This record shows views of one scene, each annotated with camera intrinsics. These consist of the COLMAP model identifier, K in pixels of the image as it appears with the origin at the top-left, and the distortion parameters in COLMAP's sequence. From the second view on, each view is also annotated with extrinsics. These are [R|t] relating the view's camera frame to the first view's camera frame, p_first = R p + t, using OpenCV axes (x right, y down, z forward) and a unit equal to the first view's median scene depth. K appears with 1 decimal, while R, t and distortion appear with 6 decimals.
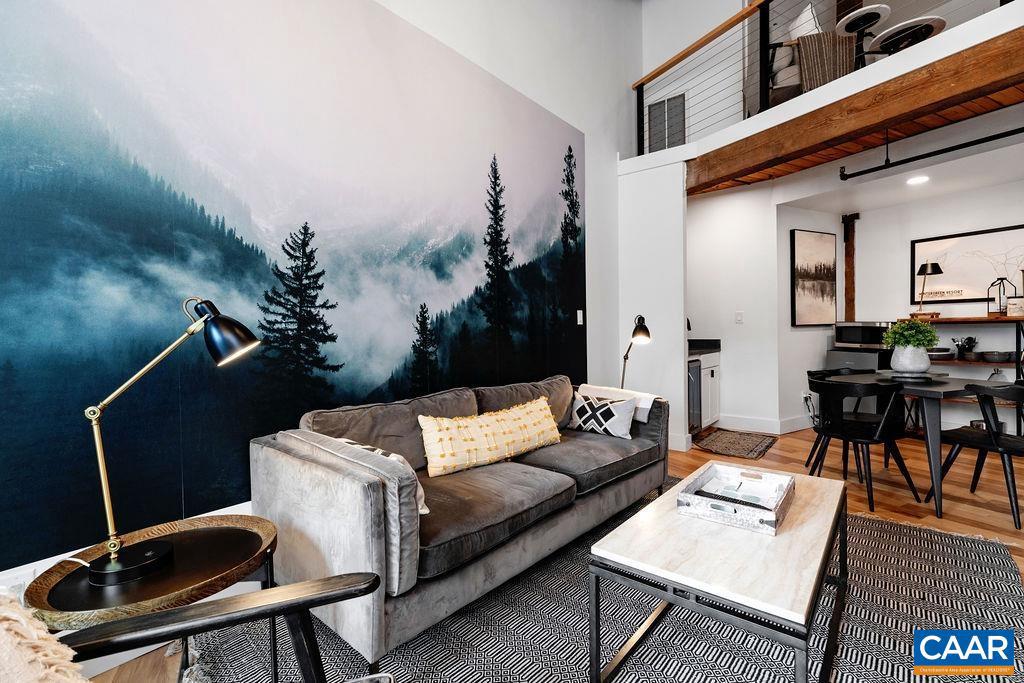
lens RADIAL K [[464.2, 0, 510.0], [0, 464.2, 342.3], [0, 0, 1]] dist [0.000172, 0.000025]
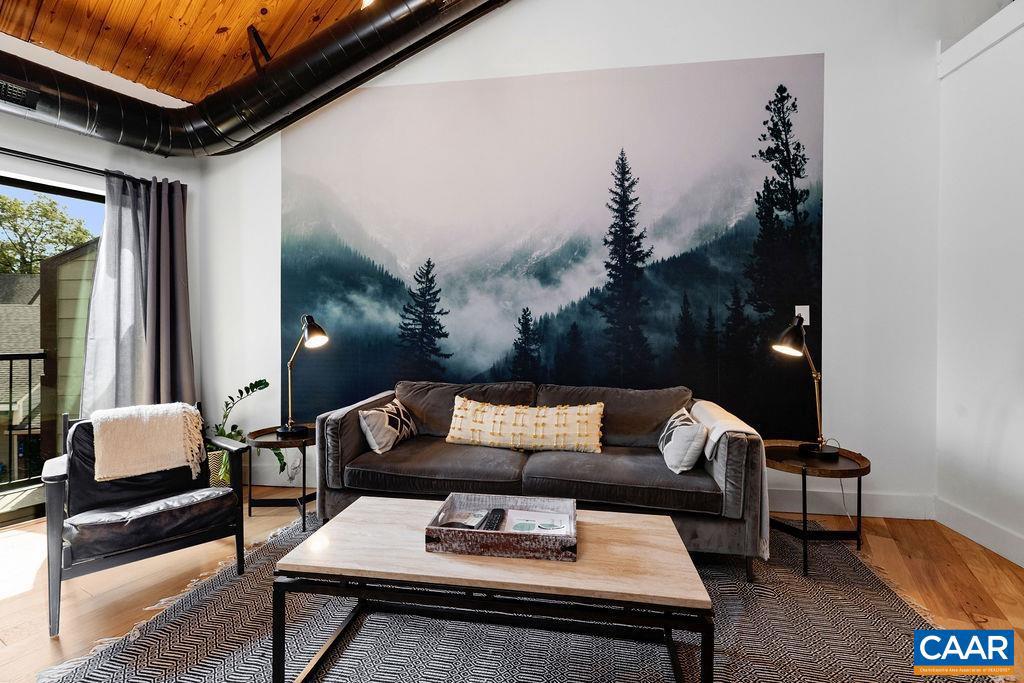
lens RADIAL K [[464.2, 0, 503.6], [0, 464.2, 337.0], [0, 0, 1]] dist [0.000172, 0.000025]
pose [[0.508110, 0.029429, -0.860789, 0.795904], [-0.030287, 0.999408, 0.016291, -0.026659], [0.860759, 0.017793, 0.508701, 0.352574]]
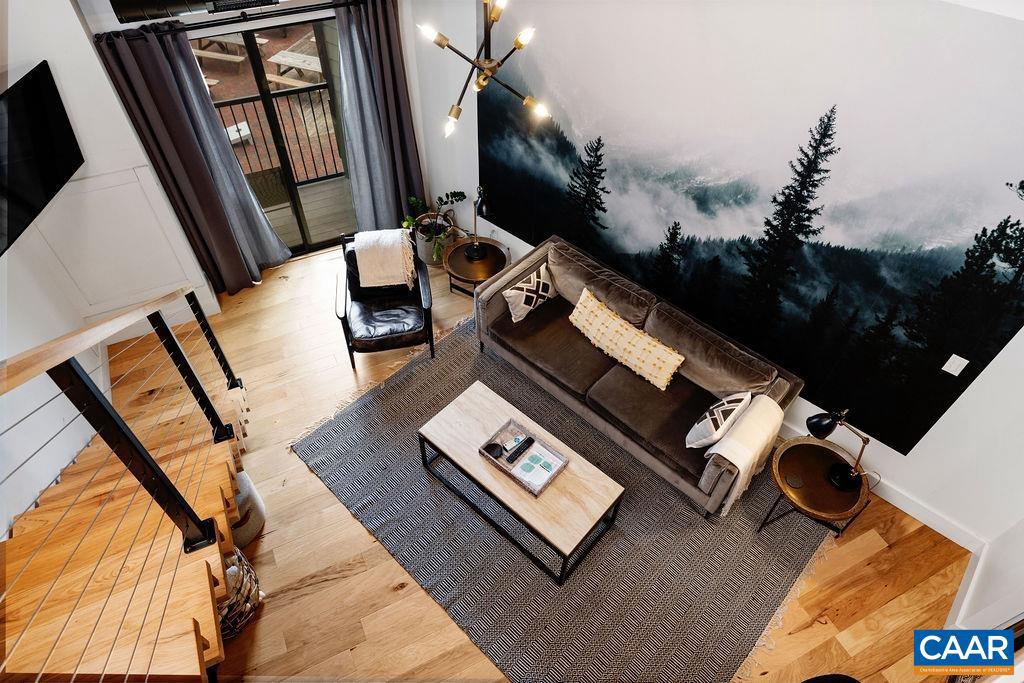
lens RADIAL K [[612.6, 0, 501.7], [0, 612.6, 332.4], [0, 0, 1]] dist [0.006683, 0.001205]
pose [[-0.049867, 0.744887, -0.665324, 1.032805], [-0.027640, 0.664869, 0.746449, -1.009138], [0.998373, 0.055612, -0.012567, 0.600596]]
